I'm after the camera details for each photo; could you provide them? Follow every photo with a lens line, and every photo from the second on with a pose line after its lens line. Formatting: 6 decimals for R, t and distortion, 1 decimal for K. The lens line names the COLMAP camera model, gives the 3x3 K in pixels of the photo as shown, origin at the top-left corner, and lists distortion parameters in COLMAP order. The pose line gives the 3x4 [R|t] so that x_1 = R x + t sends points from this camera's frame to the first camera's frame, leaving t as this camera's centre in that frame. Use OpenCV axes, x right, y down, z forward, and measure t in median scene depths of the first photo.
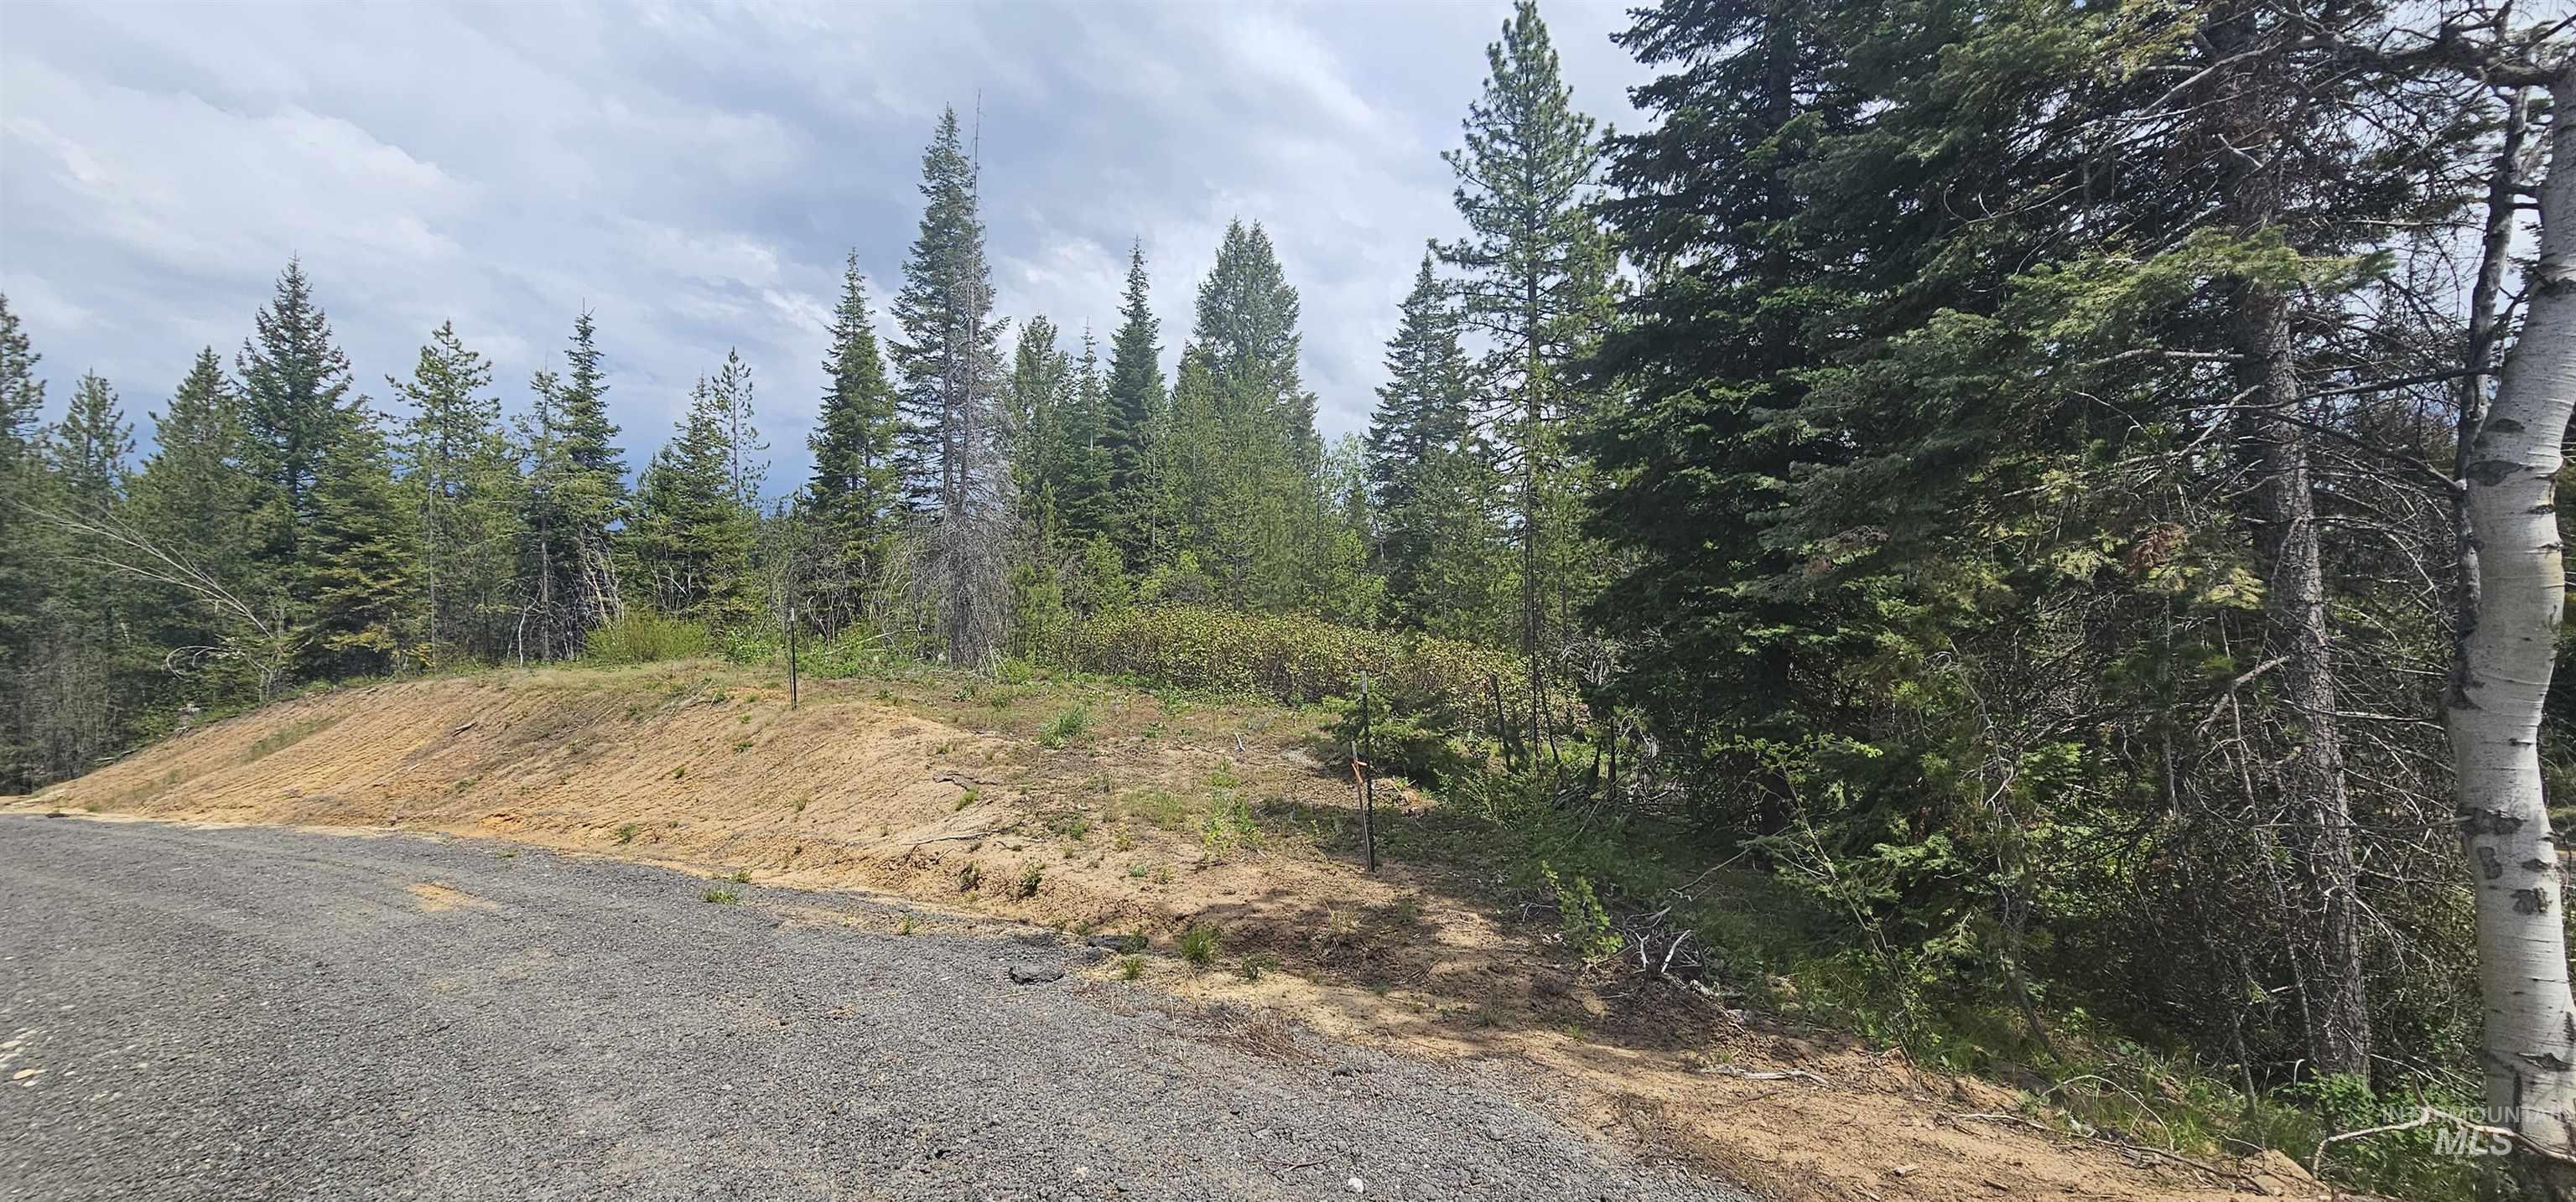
lens RADIAL K [[1041.8, 0, 1284.9], [0, 1041.8, 601.6], [0, 0, 1]] dist [-0.009479, 0.001138]
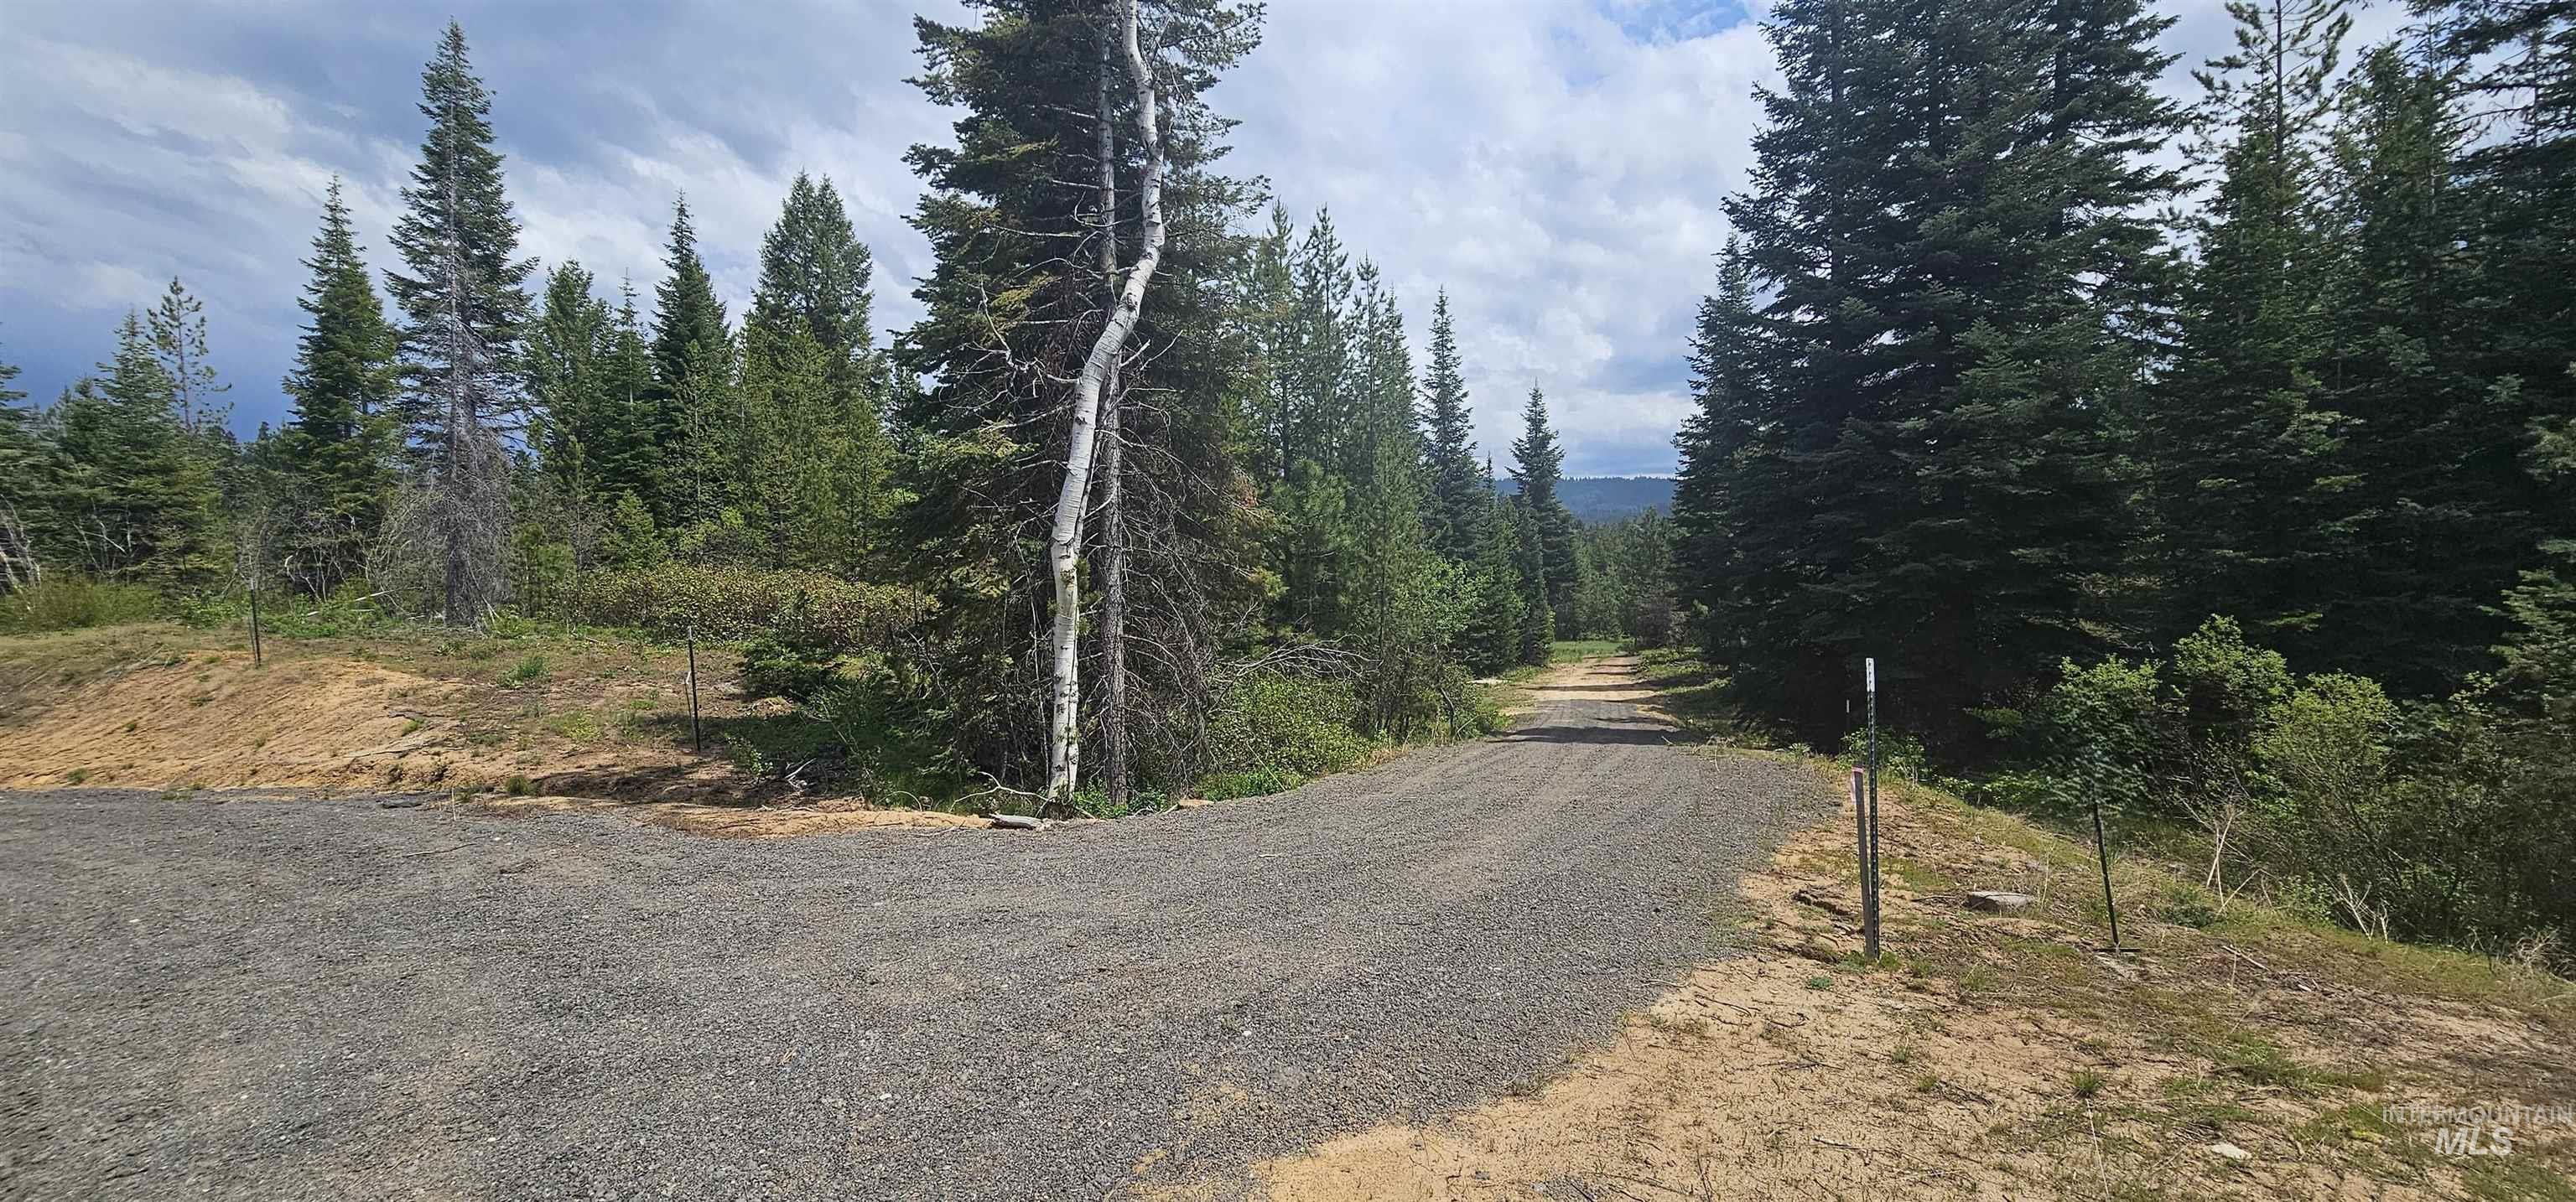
lens RADIAL K [[1041.8, 0, 1290.9], [0, 1041.8, 599.7], [0, 0, 1]] dist [-0.009479, 0.001138]
pose [[0.947917, -0.020339, 0.317866, 0.109921], [0.001716, 0.998271, 0.058757, -0.015871], [-0.318512, -0.055151, 0.946313, -0.193699]]
